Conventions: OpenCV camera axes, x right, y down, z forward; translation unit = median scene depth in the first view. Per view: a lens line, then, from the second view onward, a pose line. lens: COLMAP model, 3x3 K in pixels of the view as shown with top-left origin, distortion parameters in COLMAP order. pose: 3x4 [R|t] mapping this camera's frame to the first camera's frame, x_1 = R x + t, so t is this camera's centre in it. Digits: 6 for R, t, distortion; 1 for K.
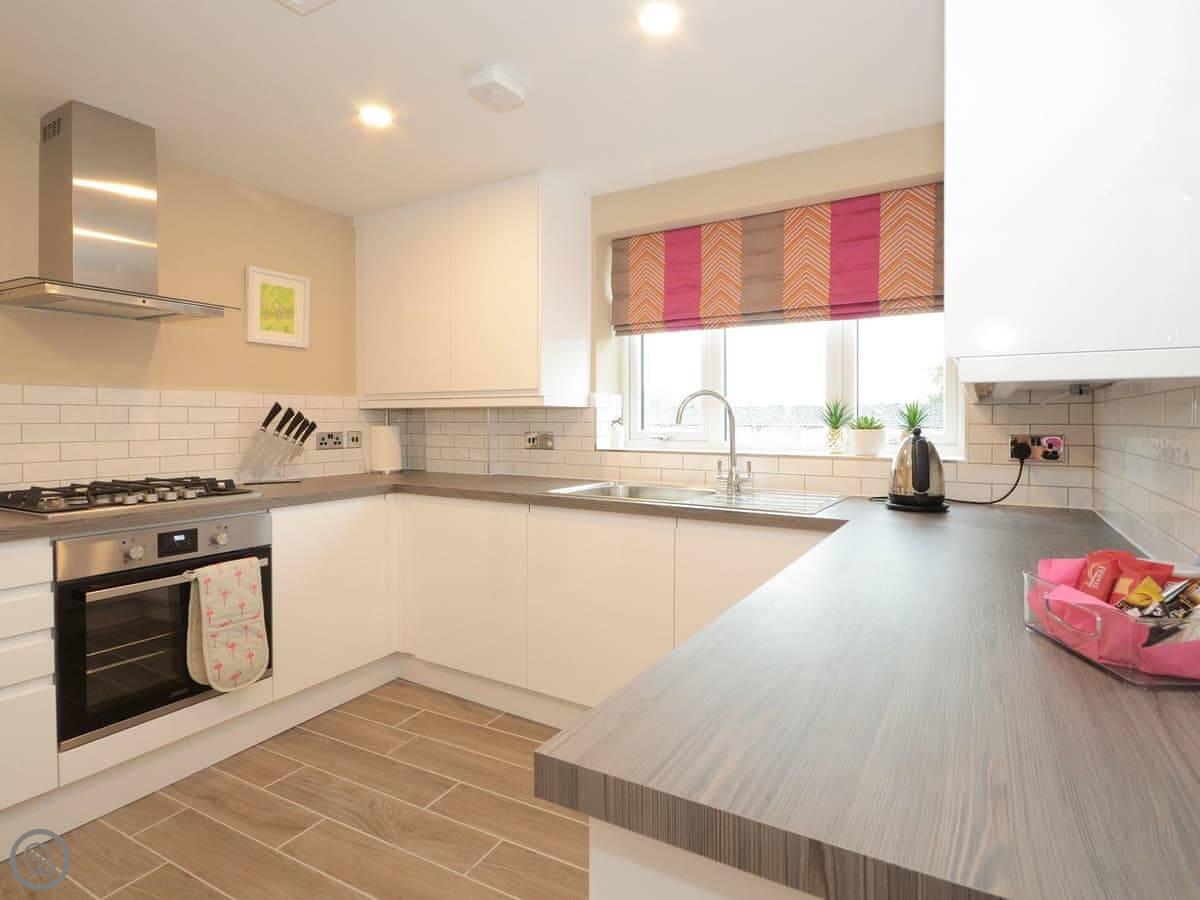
lens RADIAL K [[679.6, 0, 599.6], [0, 679.6, 428.1], [0, 0, 1]] dist [-0.001139, 0.000585]
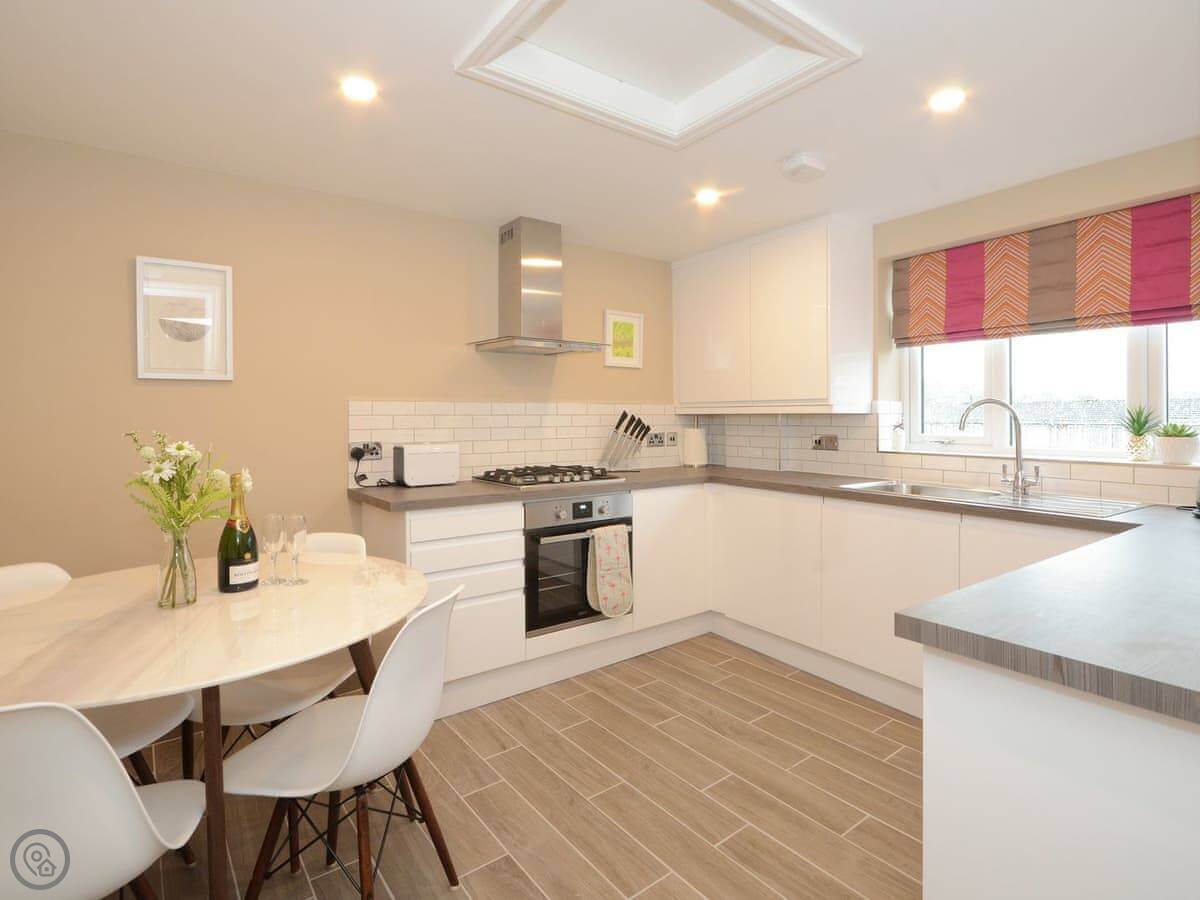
lens RADIAL K [[693.5, 0, 600.3], [0, 693.5, 409.9], [0, 0, 1]] dist [0.004595, 0.000567]
pose [[0.939176, 0.002117, -0.343430, -0.046069], [-0.008852, 0.999798, -0.018044, -0.012898], [0.343322, 0.019987, 0.939005, -0.248063]]
